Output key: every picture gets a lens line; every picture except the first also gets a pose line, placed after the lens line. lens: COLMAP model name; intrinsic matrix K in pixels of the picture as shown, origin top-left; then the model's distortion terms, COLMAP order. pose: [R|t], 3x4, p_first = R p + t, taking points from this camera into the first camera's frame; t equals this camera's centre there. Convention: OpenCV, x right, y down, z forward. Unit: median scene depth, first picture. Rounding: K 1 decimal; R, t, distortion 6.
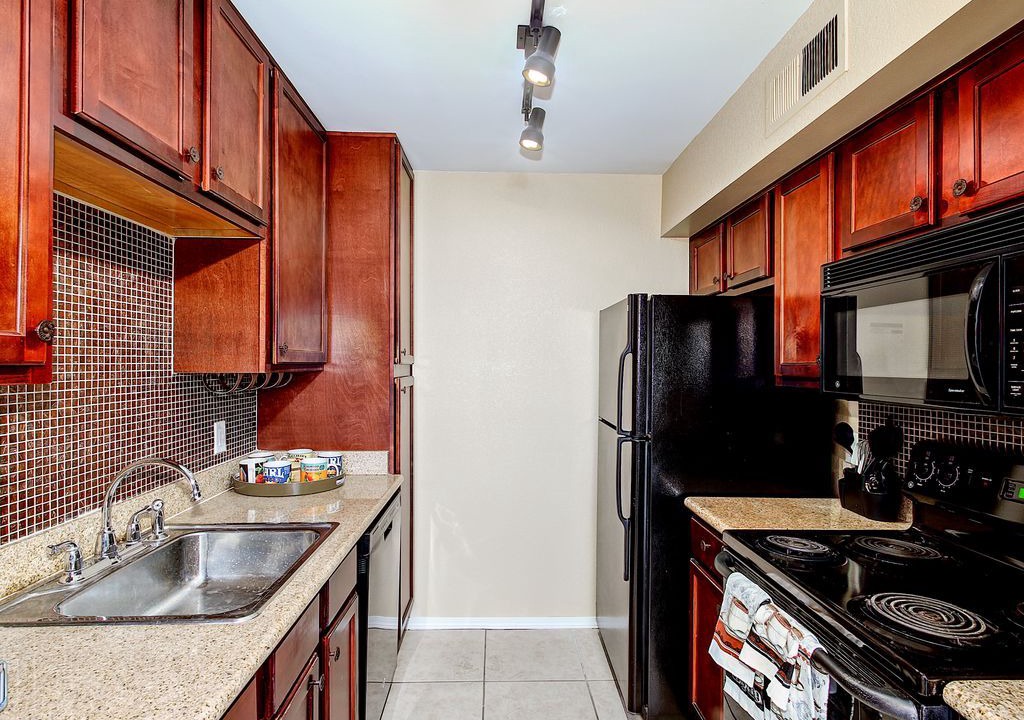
lens RADIAL K [[532.8, 0, 503.3], [0, 532.8, 362.2], [0, 0, 1]] dist [-0.019663, 0.000400]
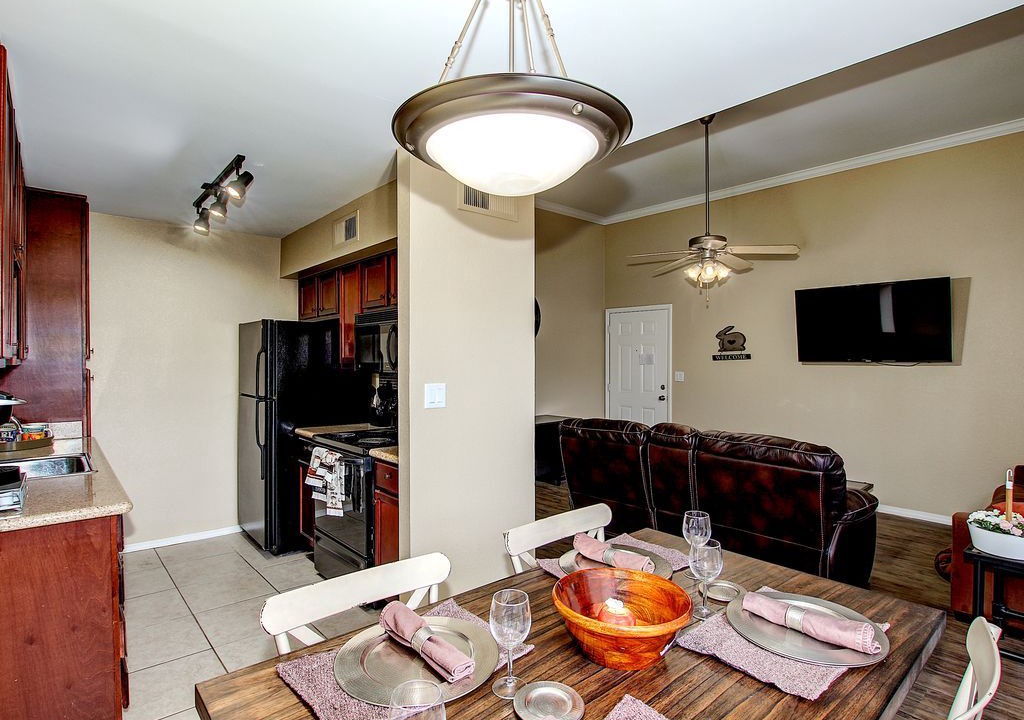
lens RADIAL K [[532.8, 0, 503.3], [0, 532.8, 362.2], [0, 0, 1]] dist [-0.019663, 0.000400]
pose [[0.773352, -0.010210, 0.633895, -0.269237], [0.007025, 0.999947, 0.007536, 0.009121], [-0.633938, -0.001374, 0.773383, -0.890560]]
